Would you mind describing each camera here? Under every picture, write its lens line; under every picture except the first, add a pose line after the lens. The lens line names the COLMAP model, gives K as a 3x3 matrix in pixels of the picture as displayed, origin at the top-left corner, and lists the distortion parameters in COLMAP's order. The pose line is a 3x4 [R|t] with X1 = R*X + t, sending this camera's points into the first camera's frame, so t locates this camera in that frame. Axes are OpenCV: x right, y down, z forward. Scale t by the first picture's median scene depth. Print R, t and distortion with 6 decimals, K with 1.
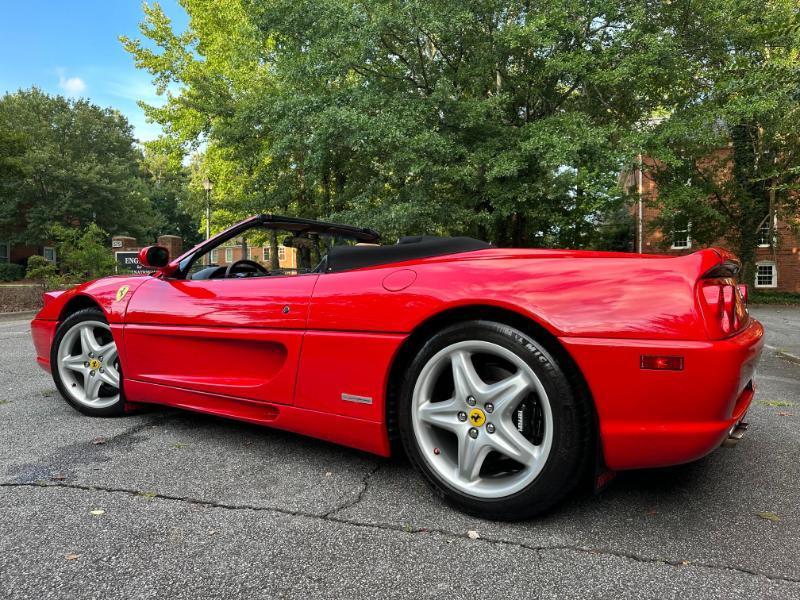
lens RADIAL K [[569.6, 0, 396.8], [0, 569.6, 297.2], [0, 0, 1]] dist [0.021243, -0.026751]
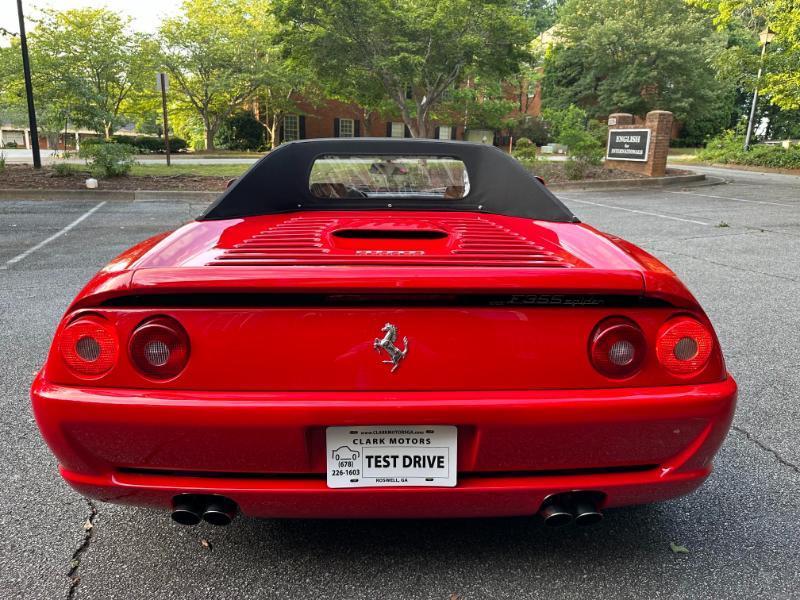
lens RADIAL K [[569.6, 0, 403.5], [0, 569.6, 298.6], [0, 0, 1]] dist [0.021243, -0.026751]
pose [[0.573544, 0.220987, -0.788804, 1.042127], [-0.032920, 0.968365, 0.247355, -0.186916], [0.818513, -0.115902, 0.562675, 0.668609]]
